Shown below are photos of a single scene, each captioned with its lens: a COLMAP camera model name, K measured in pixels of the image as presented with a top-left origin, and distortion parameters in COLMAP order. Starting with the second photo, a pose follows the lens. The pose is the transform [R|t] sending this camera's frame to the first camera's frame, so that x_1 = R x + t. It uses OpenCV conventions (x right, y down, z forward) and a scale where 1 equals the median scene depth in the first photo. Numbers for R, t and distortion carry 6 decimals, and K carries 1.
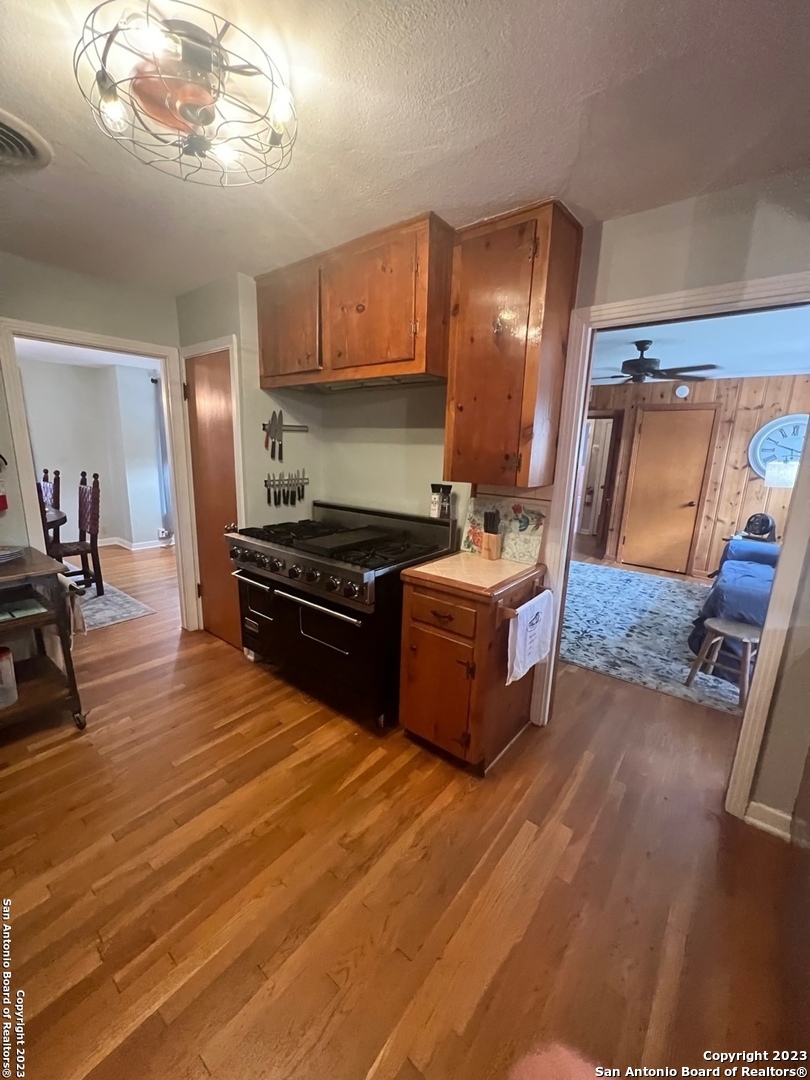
lens RADIAL K [[434.3, 0, 400.5], [0, 434.3, 548.0], [0, 0, 1]] dist [-0.007263, 0.000497]
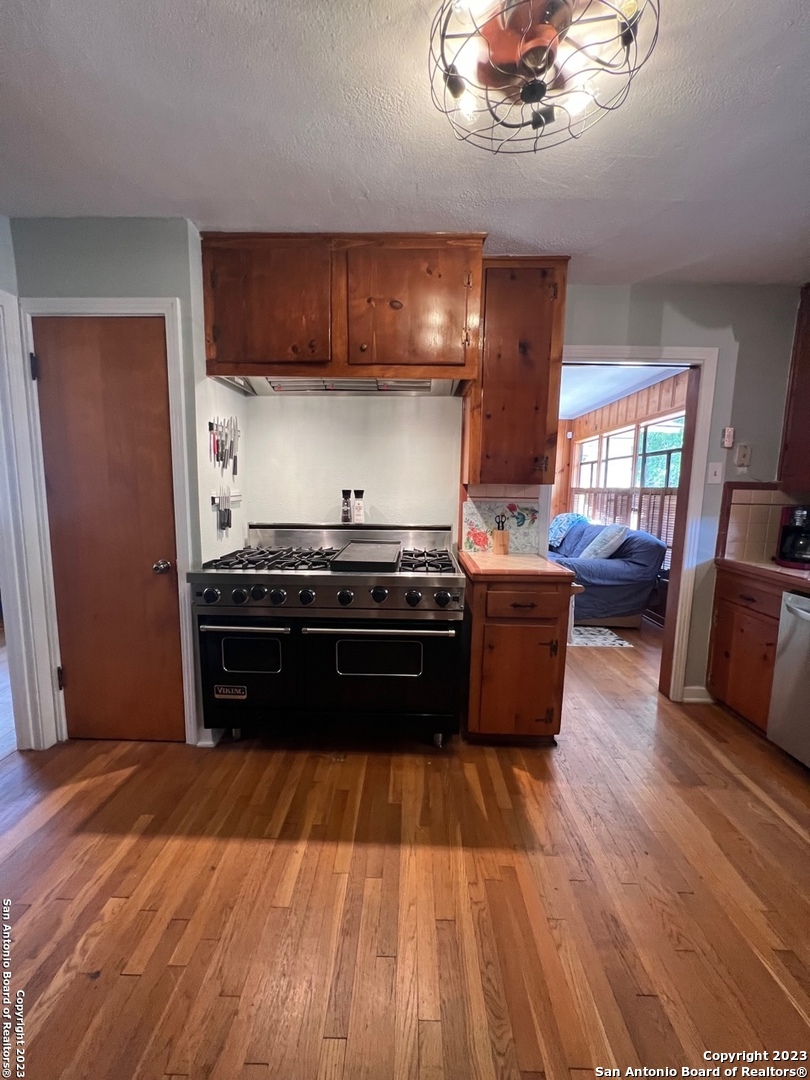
lens RADIAL K [[434.3, 0, 403.6], [0, 434.3, 547.7], [0, 0, 1]] dist [-0.007263, 0.000497]
pose [[0.787287, -0.104702, 0.607632, -0.673667], [0.148923, 0.988590, -0.022610, -0.002659], [-0.598332, 0.108291, 0.793897, 0.278605]]
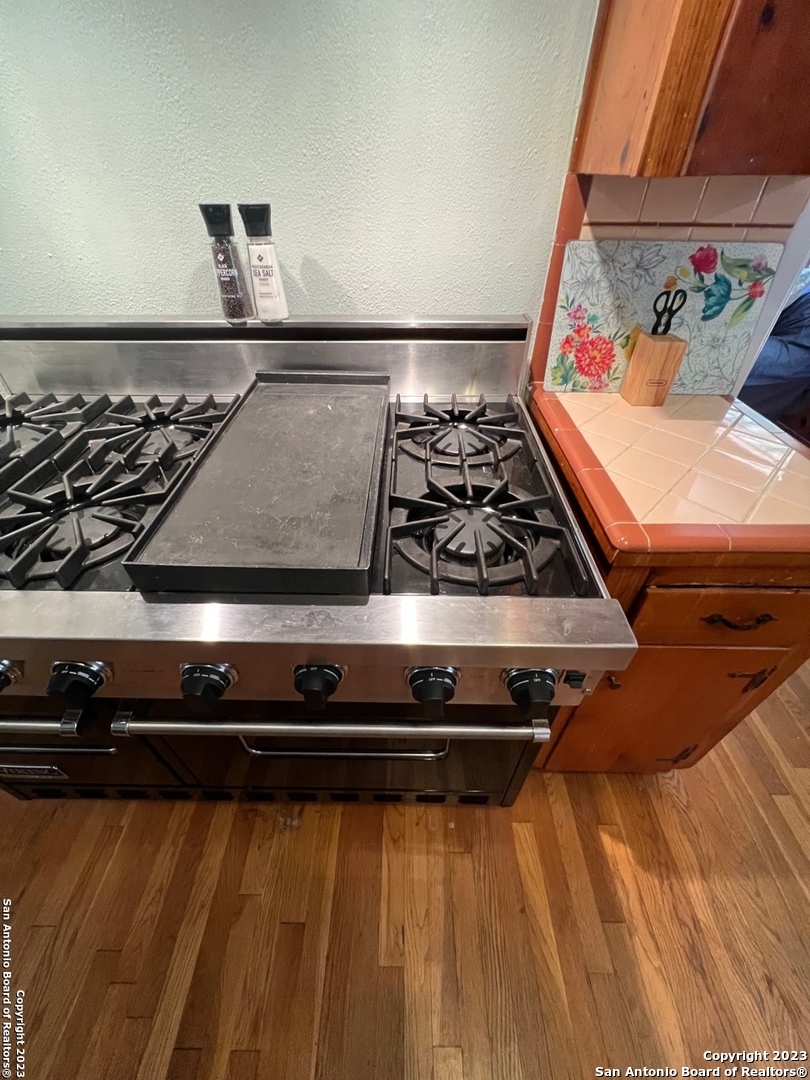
lens RADIAL K [[434.3, 0, 403.0], [0, 434.3, 544.5], [0, 0, 1]] dist [-0.007263, 0.000497]
pose [[0.779496, -0.429035, 0.456416, -0.246571], [0.164489, 0.843249, 0.511737, -0.120417], [-0.604425, -0.323822, 0.727880, 0.805708]]
